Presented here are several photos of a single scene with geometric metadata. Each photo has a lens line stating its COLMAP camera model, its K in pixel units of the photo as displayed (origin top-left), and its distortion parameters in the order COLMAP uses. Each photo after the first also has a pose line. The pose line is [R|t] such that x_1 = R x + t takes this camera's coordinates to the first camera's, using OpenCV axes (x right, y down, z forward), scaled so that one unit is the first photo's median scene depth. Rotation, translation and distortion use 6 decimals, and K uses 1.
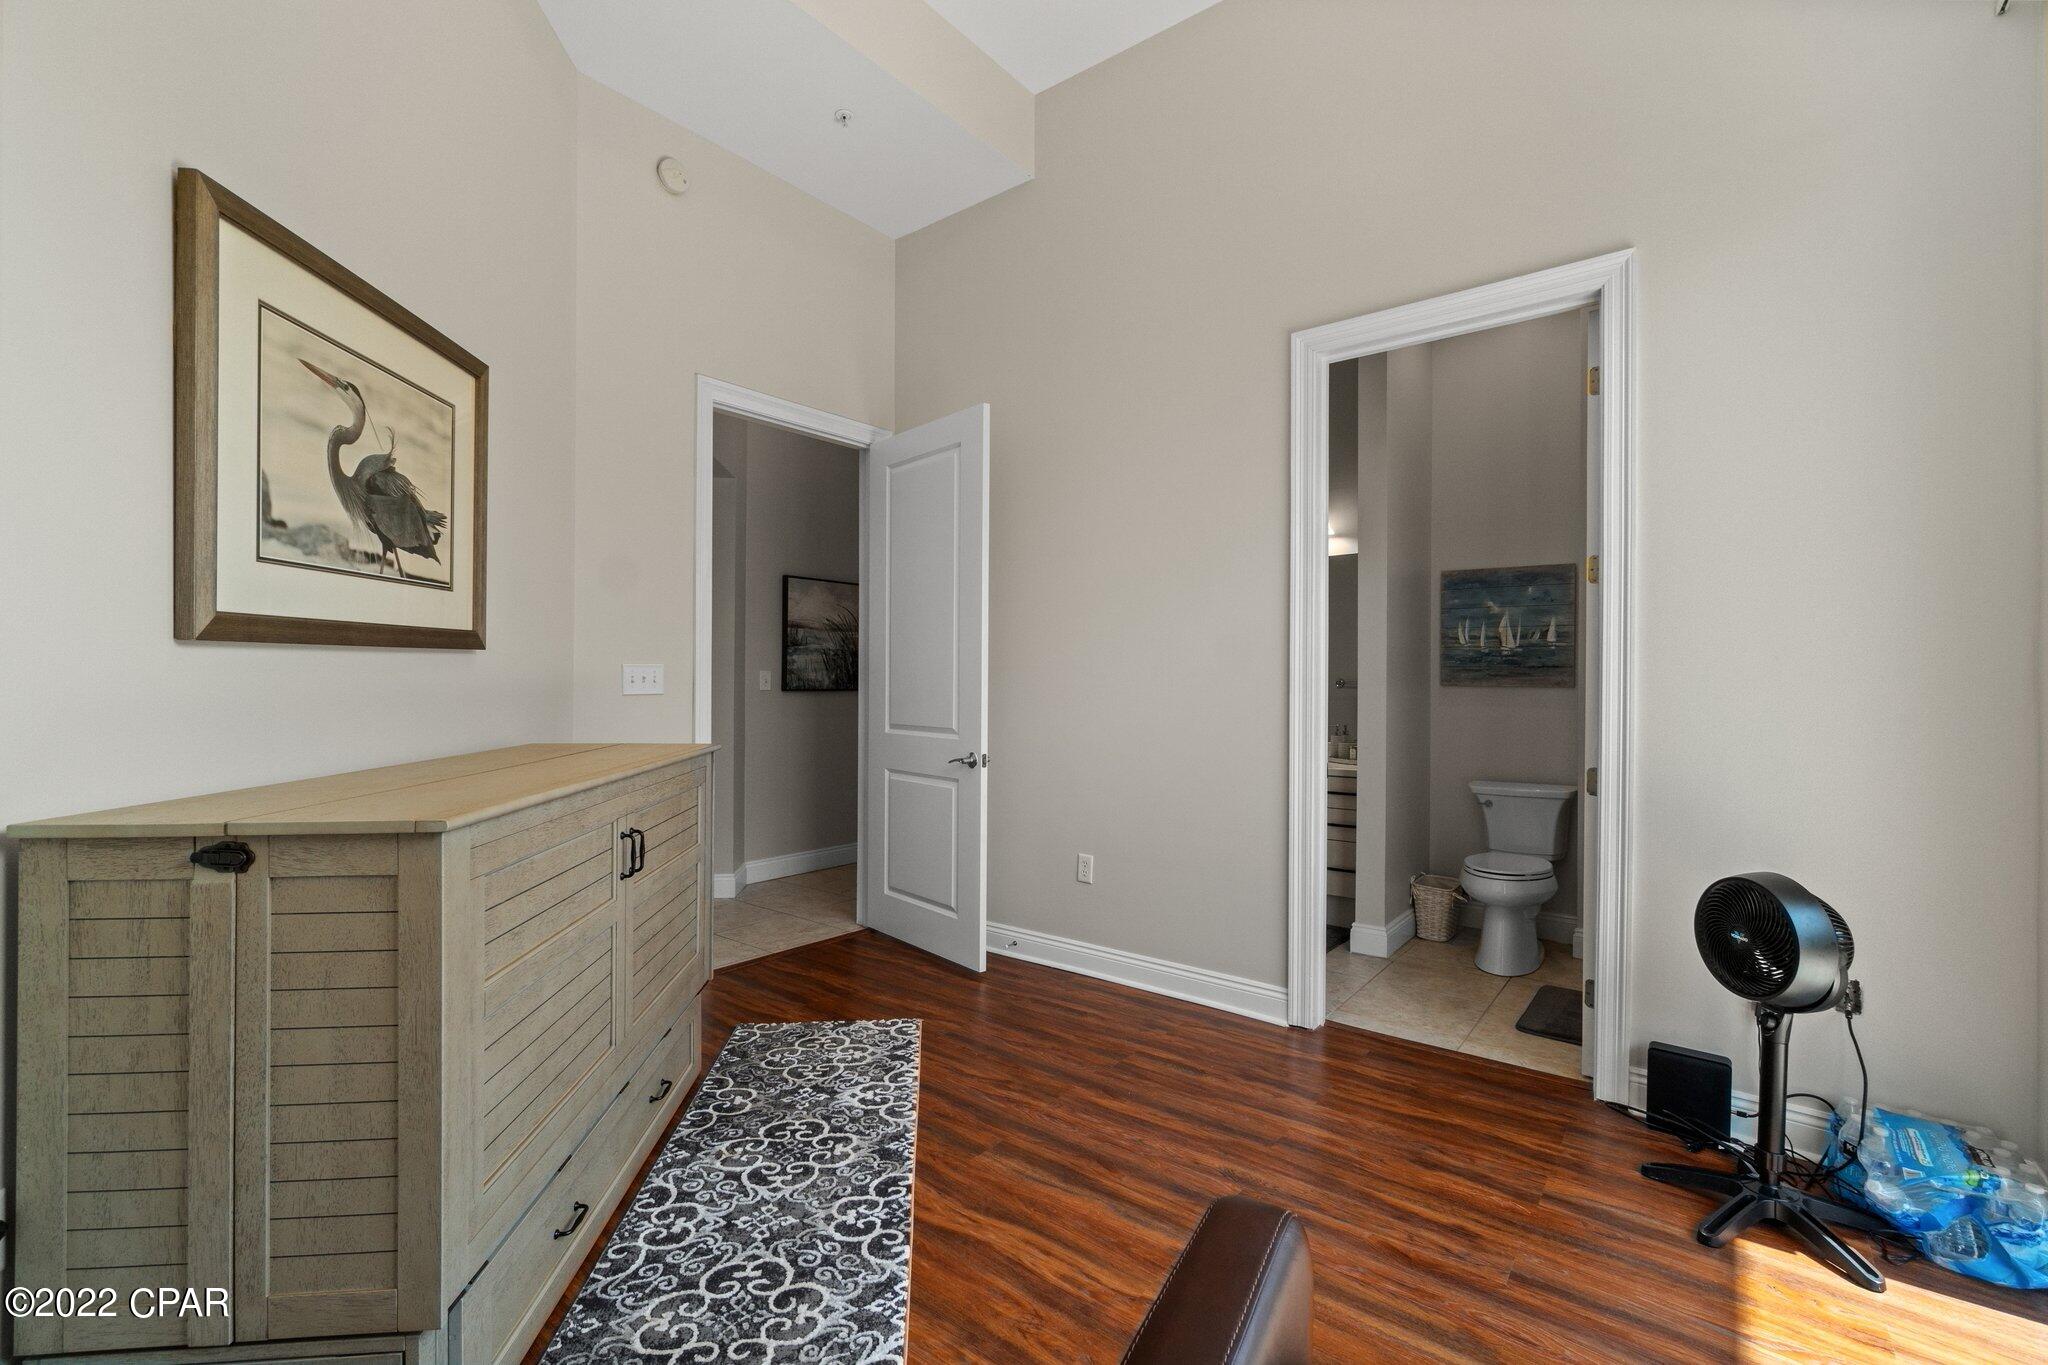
lens RADIAL K [[889.2, 0, 1026.1], [0, 889.2, 700.3], [0, 0, 1]] dist [-0.003267, -0.000259]
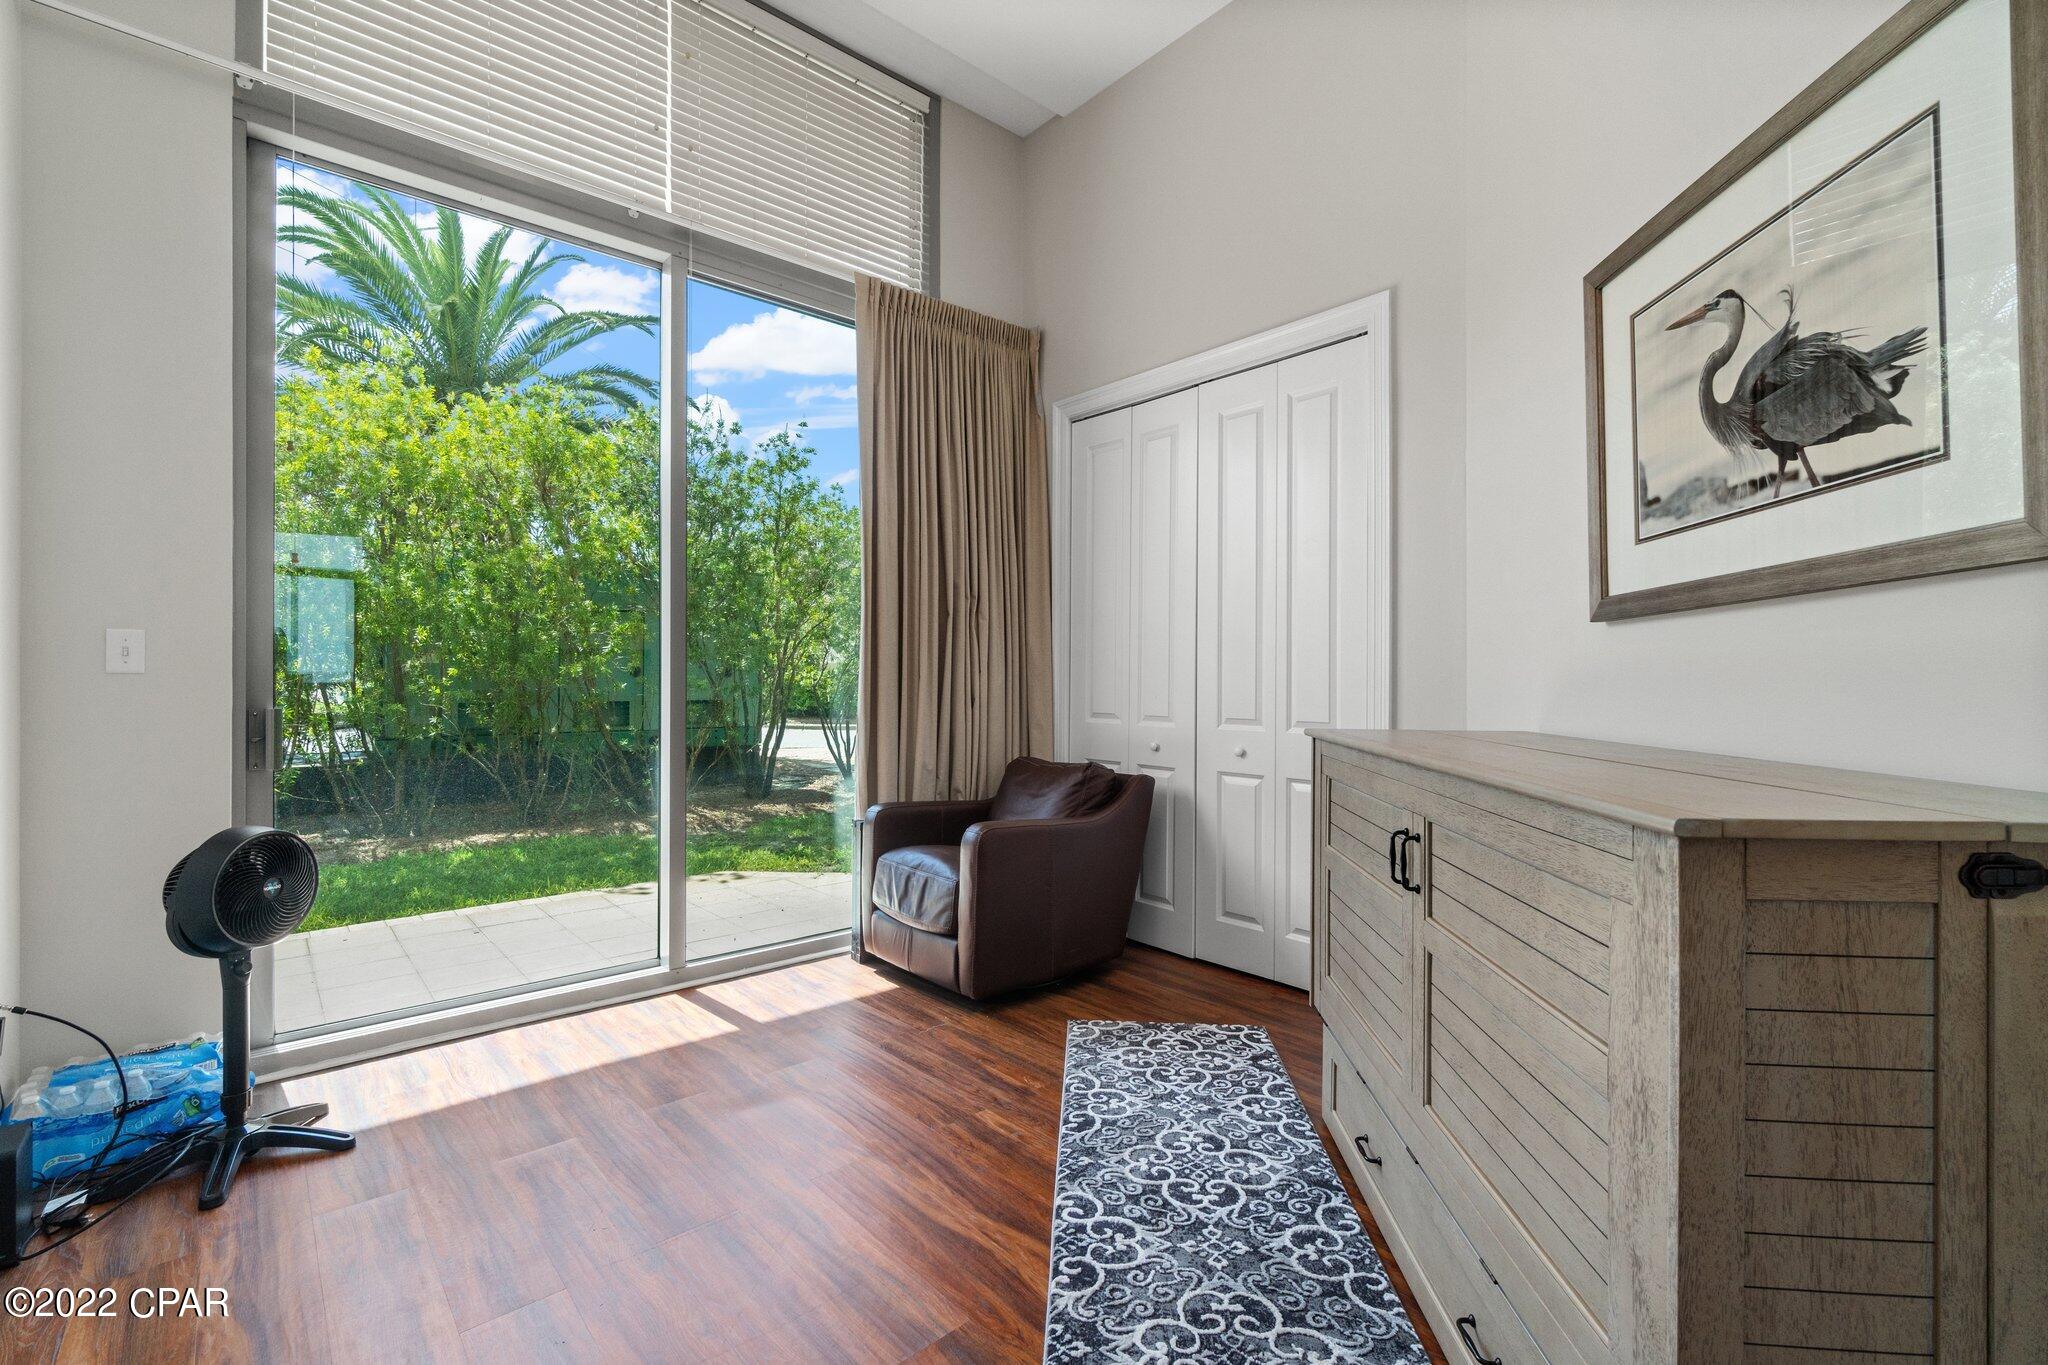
lens RADIAL K [[897.3, 0, 1023.2], [0, 897.3, 701.3], [0, 0, 1]] dist [-0.000431, 0.000266]
pose [[-0.984783, -0.014822, 0.173157, -0.249375], [-0.006871, 0.998898, 0.046431, -0.004620], [-0.173654, 0.044535, -0.983799, 1.884927]]
